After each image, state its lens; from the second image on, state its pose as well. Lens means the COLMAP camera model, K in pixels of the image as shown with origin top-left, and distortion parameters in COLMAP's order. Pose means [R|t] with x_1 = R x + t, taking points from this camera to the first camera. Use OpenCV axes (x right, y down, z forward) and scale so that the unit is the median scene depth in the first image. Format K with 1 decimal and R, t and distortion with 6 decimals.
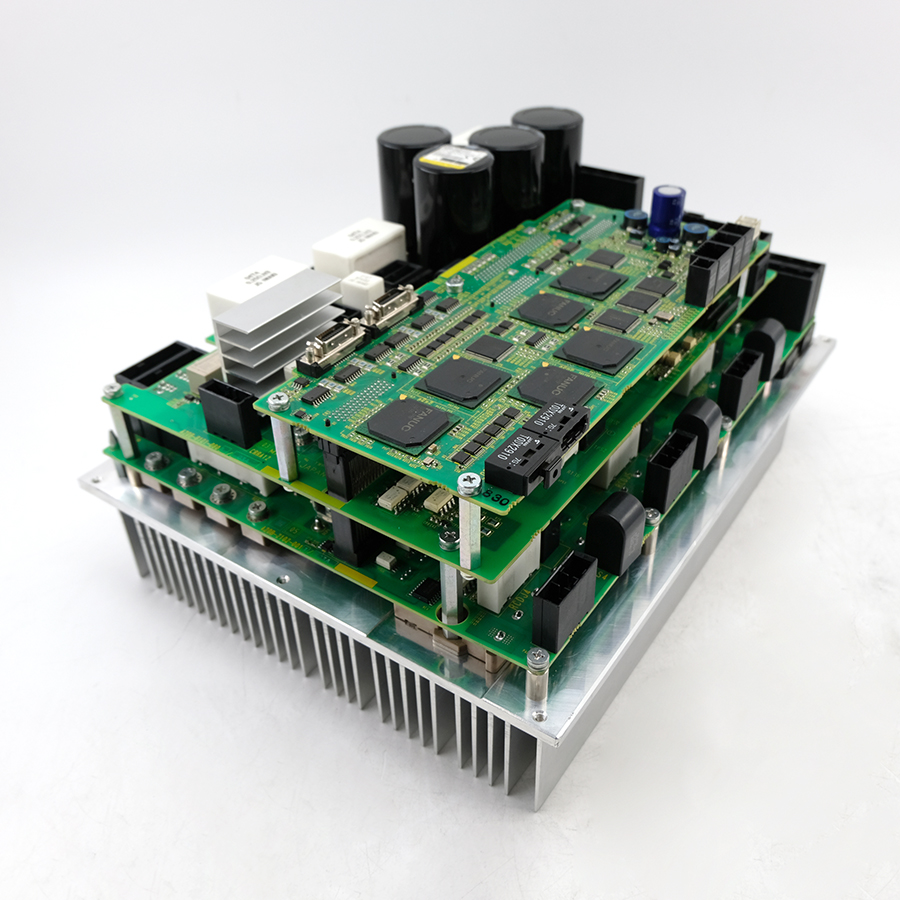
lens RADIAL K [[912.2, 0, 453.0], [0, 912.2, 447.0], [0, 0, 1]] dist [-0.024552, 0.000000]
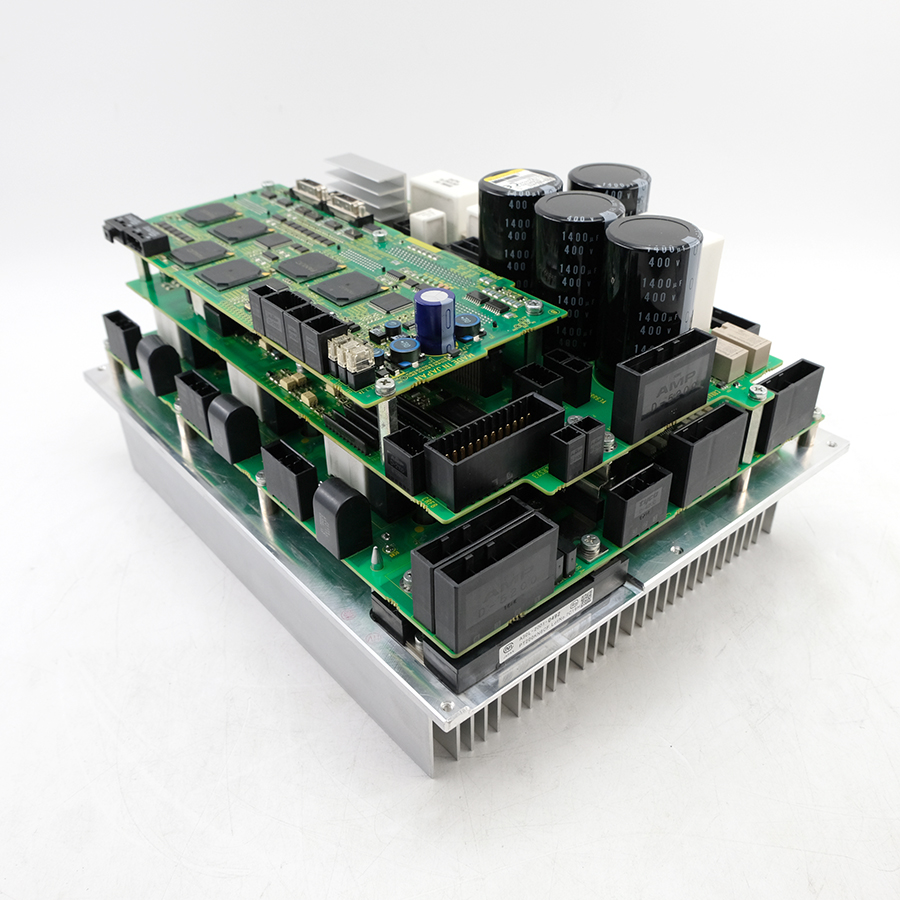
lens RADIAL K [[912.2, 0, 450.8], [0, 912.2, 454.3], [0, 0, 1]] dist [-0.024552, 0.000000]
pose [[-0.263098, 0.568309, -0.779618, 1.109711], [-0.549154, 0.576188, 0.605341, -0.821833], [0.793227, 0.587394, 0.160495, 1.128971]]
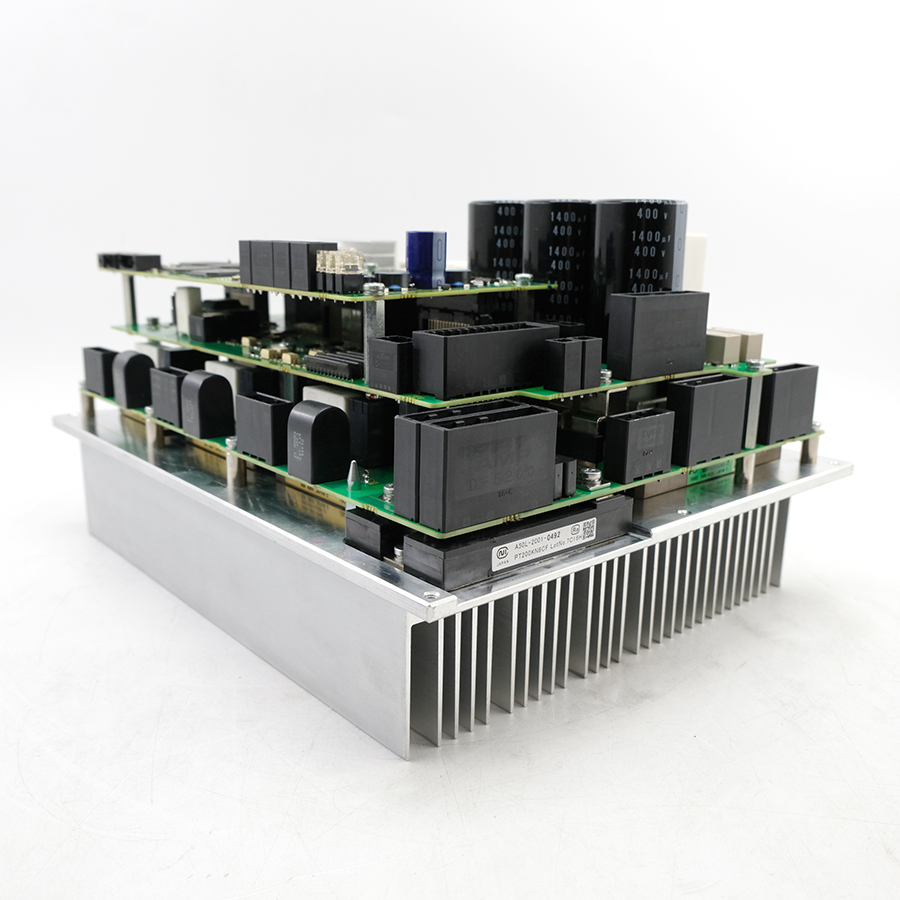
lens RADIAL K [[912.2, 0, 451.1], [0, 912.2, 445.7], [0, 0, 1]] dist [-0.024552, 0.000000]
pose [[-0.247513, 0.249545, -0.936197, 1.230695], [-0.577762, 0.737652, 0.349372, -0.483018], [0.777771, 0.627373, -0.038400, 1.392469]]
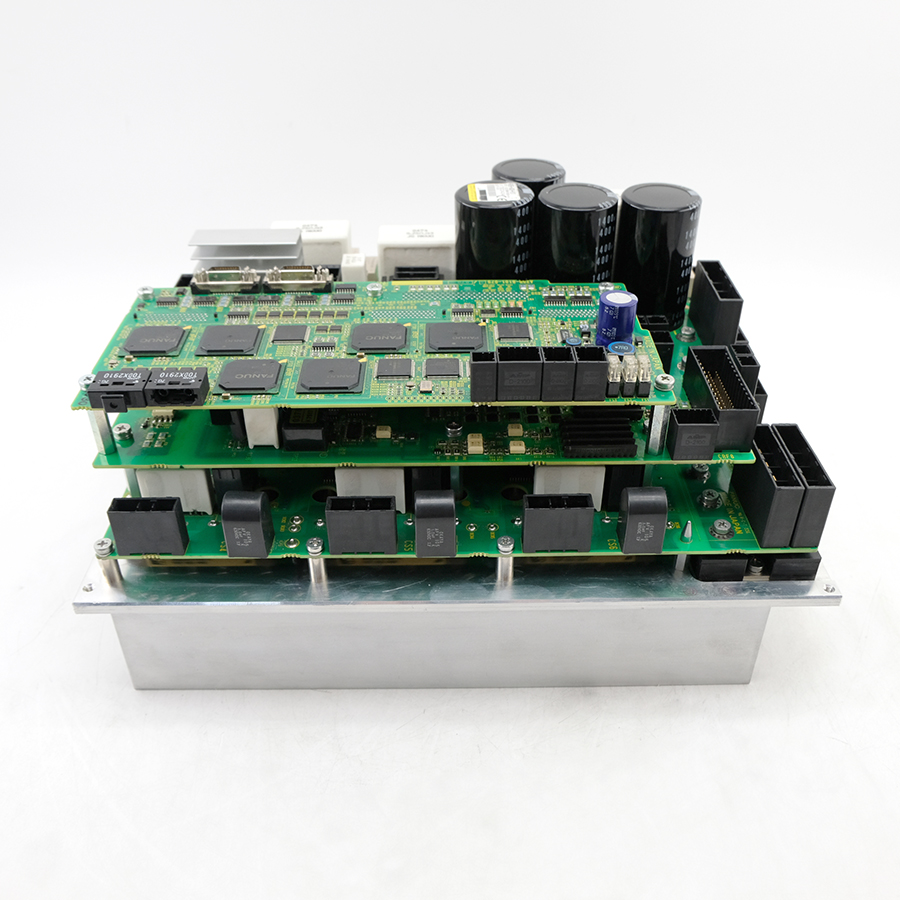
lens RADIAL K [[912.2, 0, 451.1], [0, 912.2, 449.4], [0, 0, 1]] dist [-0.024552, 0.000000]
pose [[0.579954, 0.482102, -0.656683, 0.933995], [-0.486519, 0.851523, 0.195471, -0.293573], [0.653417, 0.206124, 0.728395, 0.324396]]
